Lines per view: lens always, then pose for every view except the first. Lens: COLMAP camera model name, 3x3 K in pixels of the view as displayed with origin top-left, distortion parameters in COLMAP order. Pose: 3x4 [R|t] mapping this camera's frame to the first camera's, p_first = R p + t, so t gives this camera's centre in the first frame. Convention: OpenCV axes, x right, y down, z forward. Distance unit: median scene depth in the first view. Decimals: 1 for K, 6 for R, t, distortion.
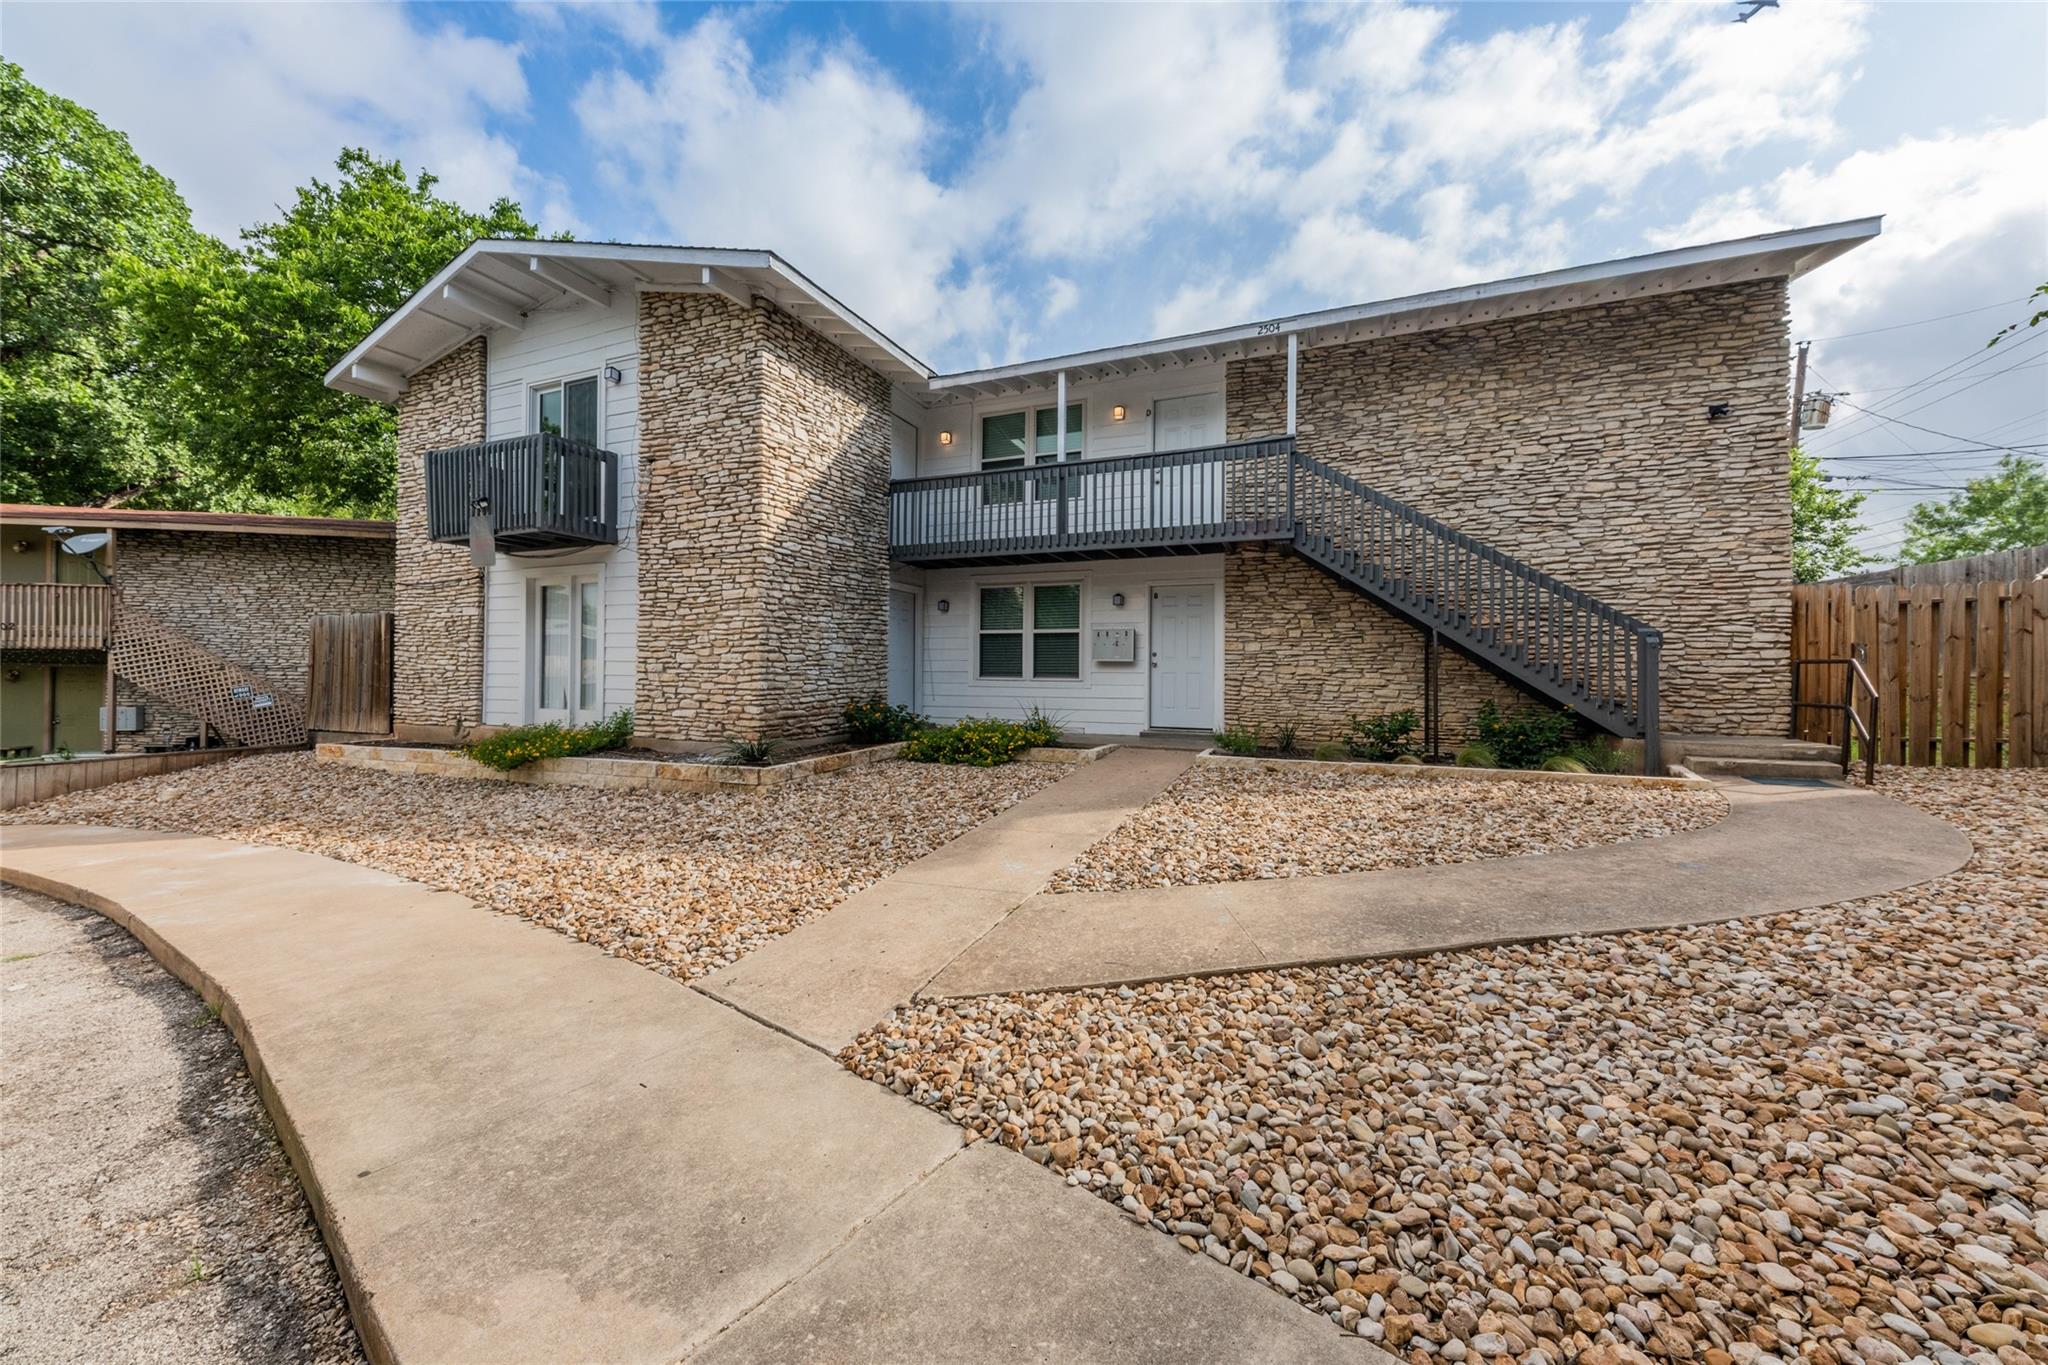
lens RADIAL K [[712.6, 0, 1032.1], [0, 712.6, 698.3], [0, 0, 1]] dist [0.016557, -0.007436]
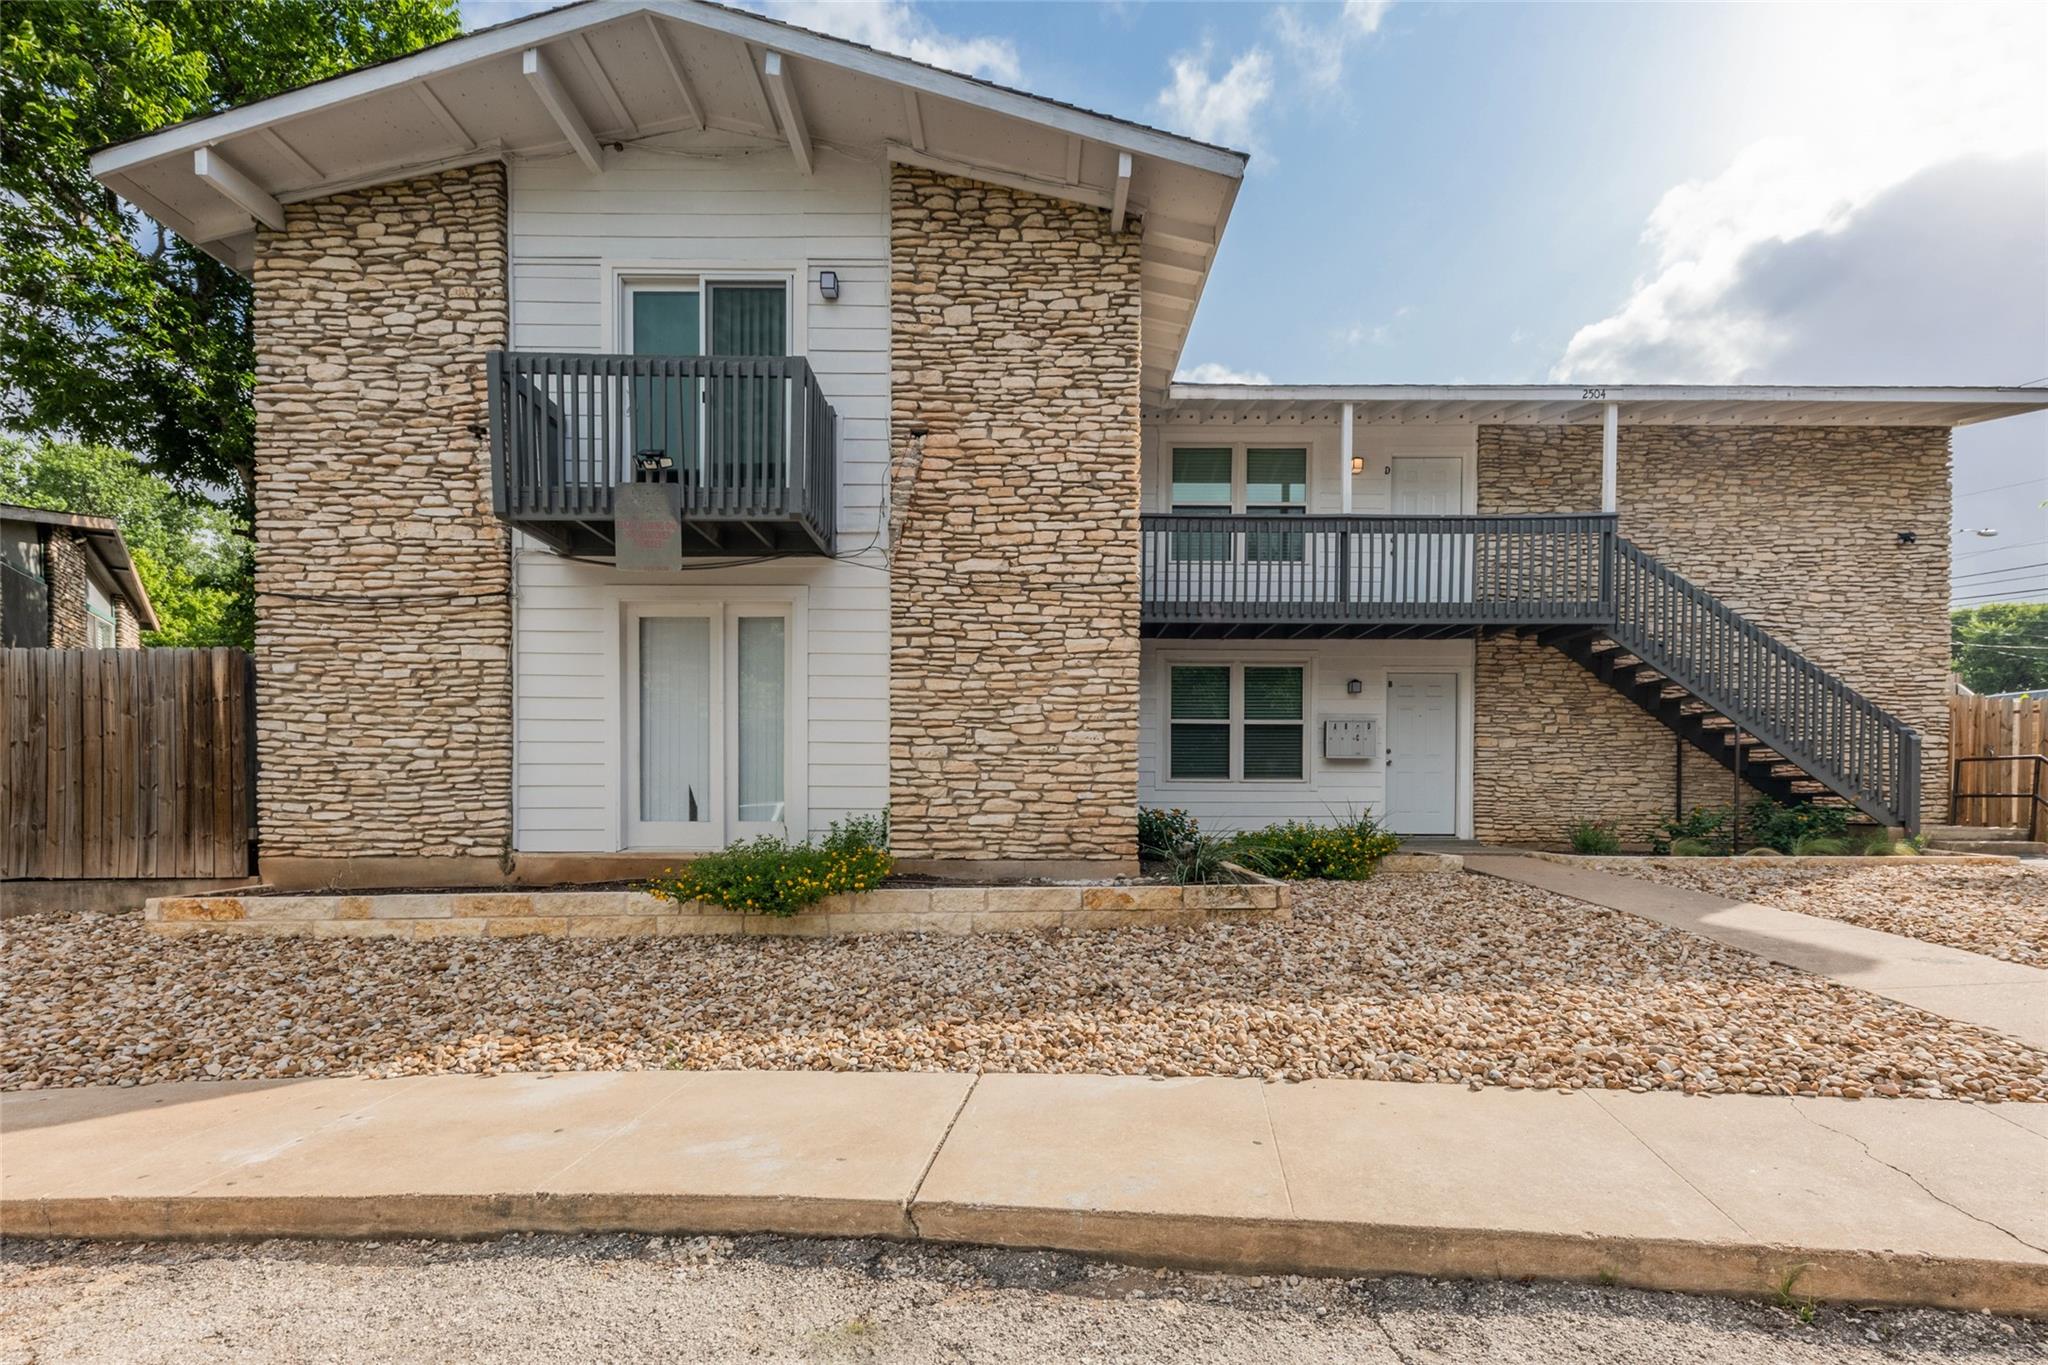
lens RADIAL K [[849.4, 0, 1021.5], [0, 849.4, 848.0], [0, 0, 1]] dist [0.015791, -0.006553]
pose [[0.923636, -0.024228, 0.382504, -0.759992], [0.017061, 0.999610, 0.022119, 0.030441], [-0.382891, -0.013905, 0.923689, 0.246453]]
